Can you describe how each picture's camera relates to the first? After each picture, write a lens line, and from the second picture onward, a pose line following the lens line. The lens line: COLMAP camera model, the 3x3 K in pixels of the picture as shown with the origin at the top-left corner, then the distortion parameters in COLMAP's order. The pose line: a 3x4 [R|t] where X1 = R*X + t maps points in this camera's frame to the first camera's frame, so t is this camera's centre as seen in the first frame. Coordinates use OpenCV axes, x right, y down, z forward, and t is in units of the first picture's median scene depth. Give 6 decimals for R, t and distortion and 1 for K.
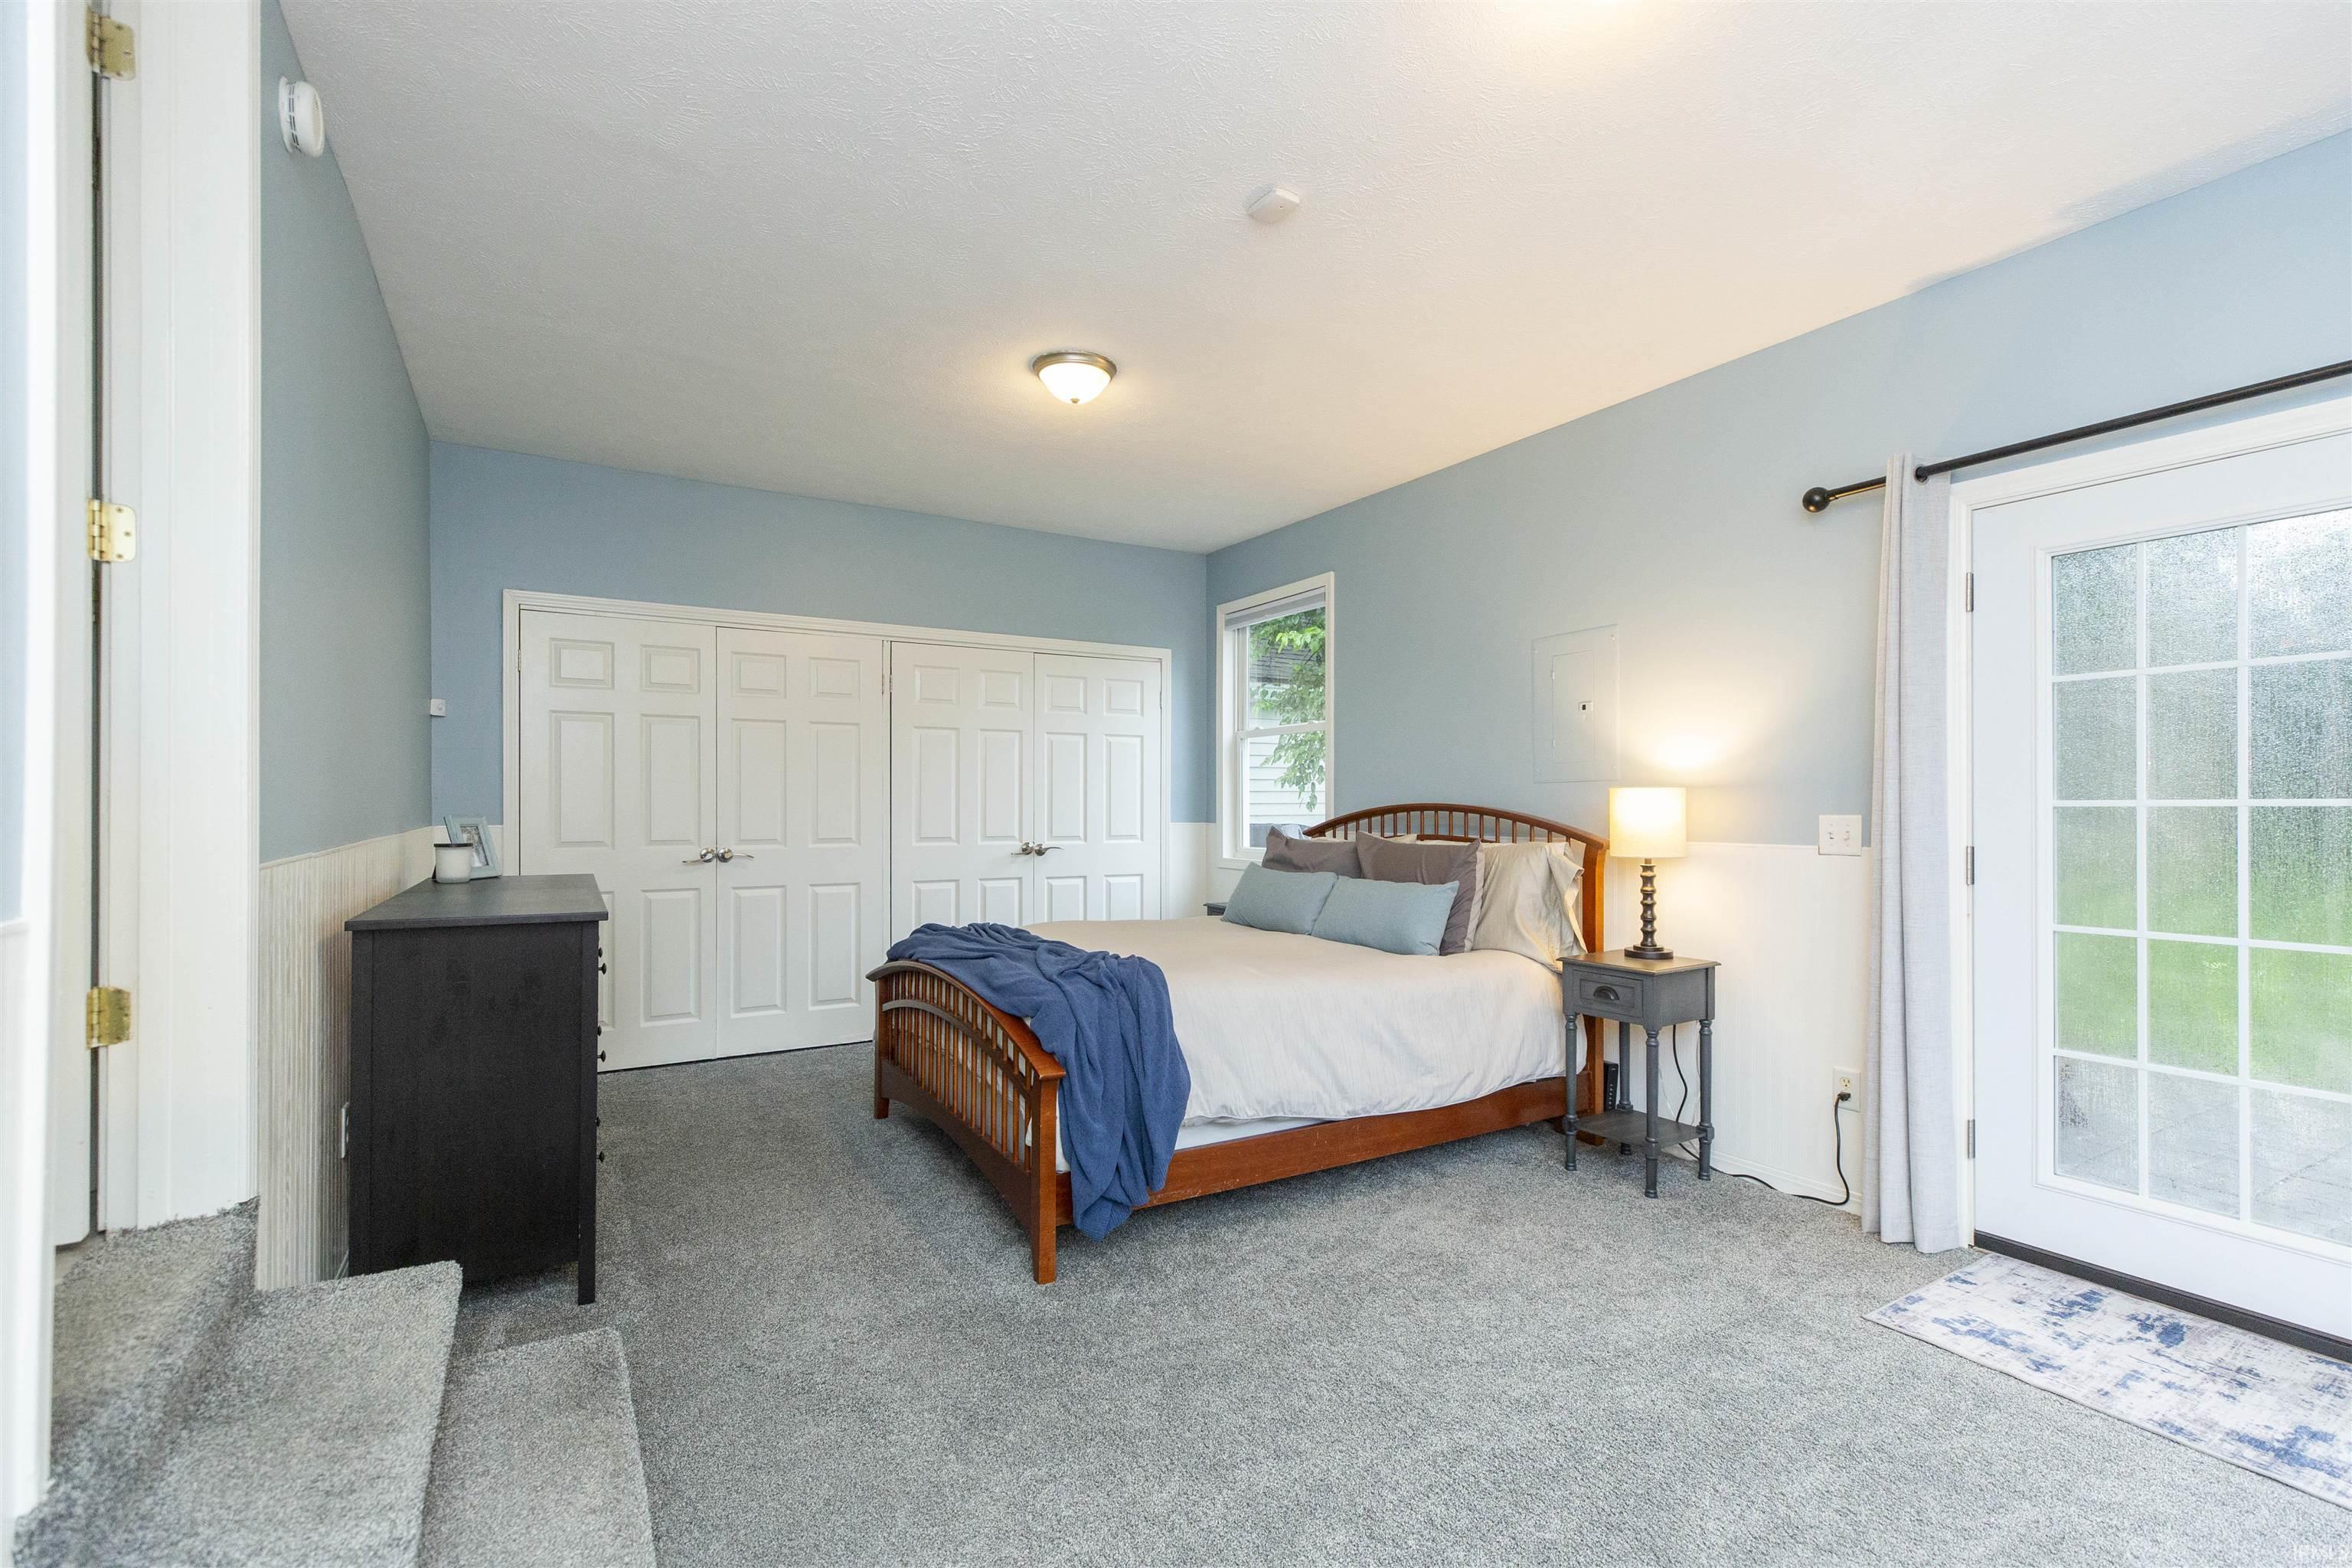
lens RADIAL K [[1077.9, 0, 1172.9], [0, 1077.9, 795.4], [0, 0, 1]] dist [-0.002494, -0.000523]
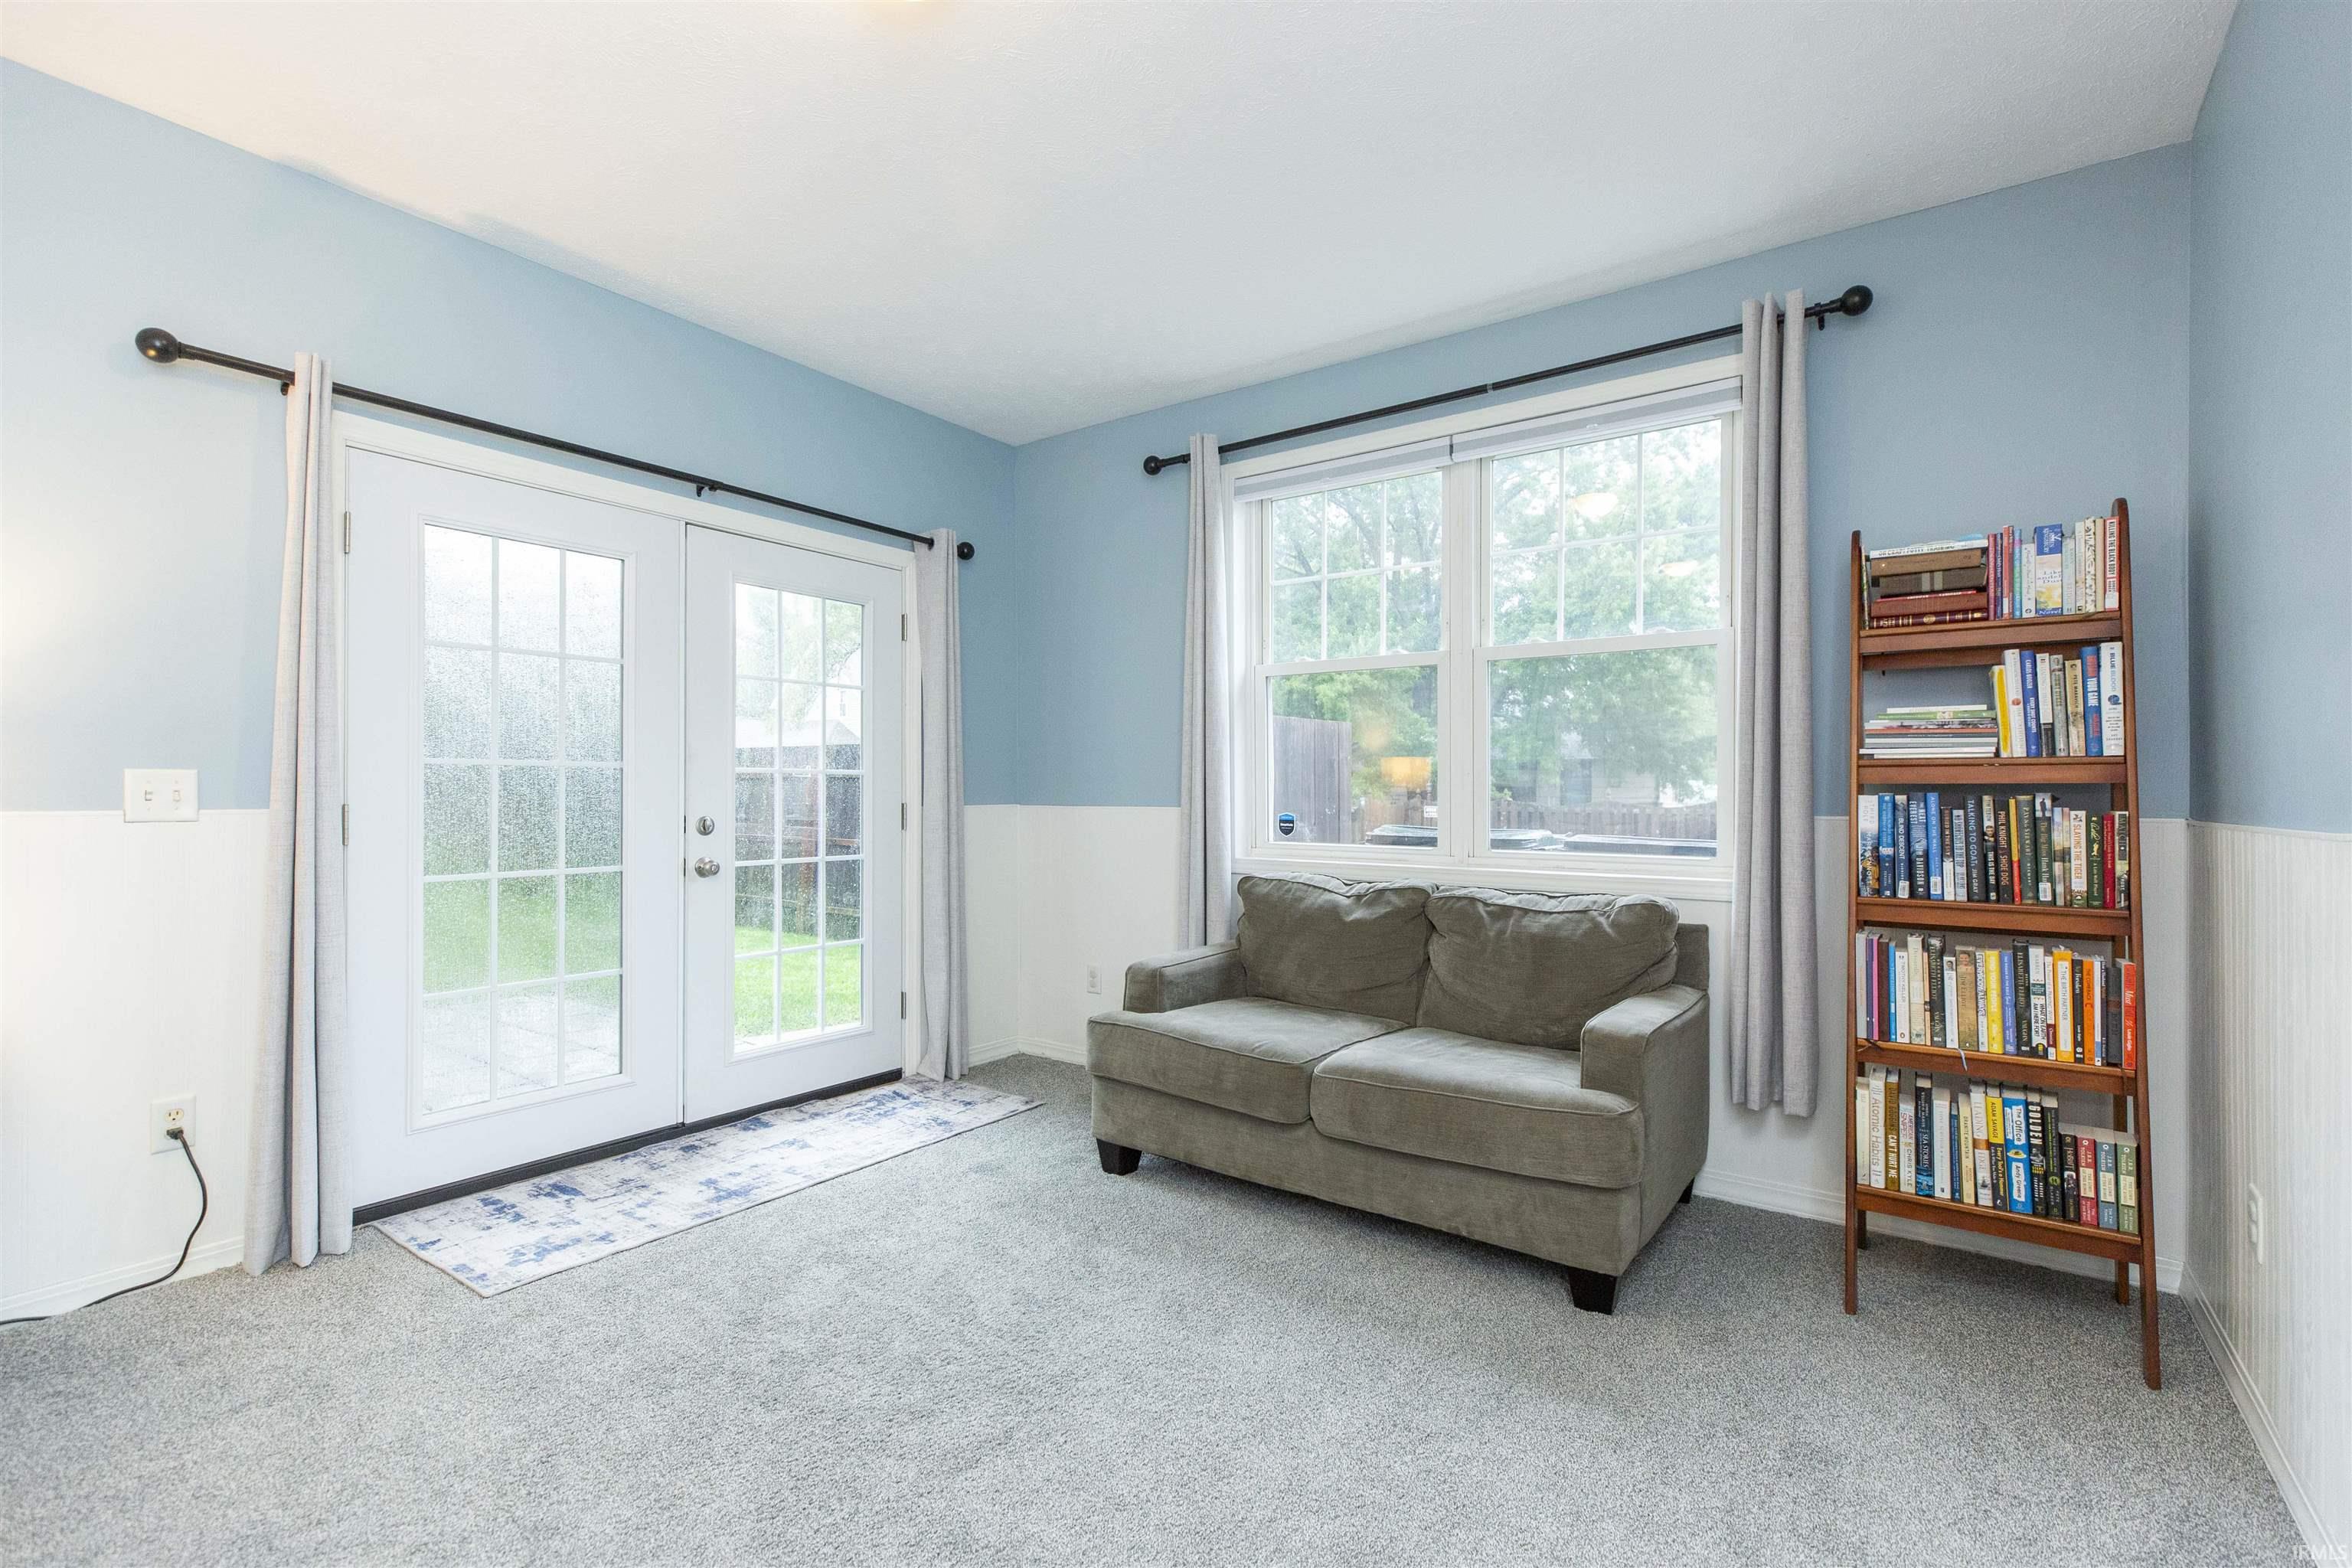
lens RADIAL K [[1077.9, 0, 1169.9], [0, 1077.9, 776.0], [0, 0, 1]] dist [-0.002494, -0.000523]
pose [[-0.402618, 0.007778, 0.915335, -0.475546], [-0.006178, 0.999918, -0.011214, 0.036224], [-0.915347, -0.010170, -0.402537, 0.854049]]
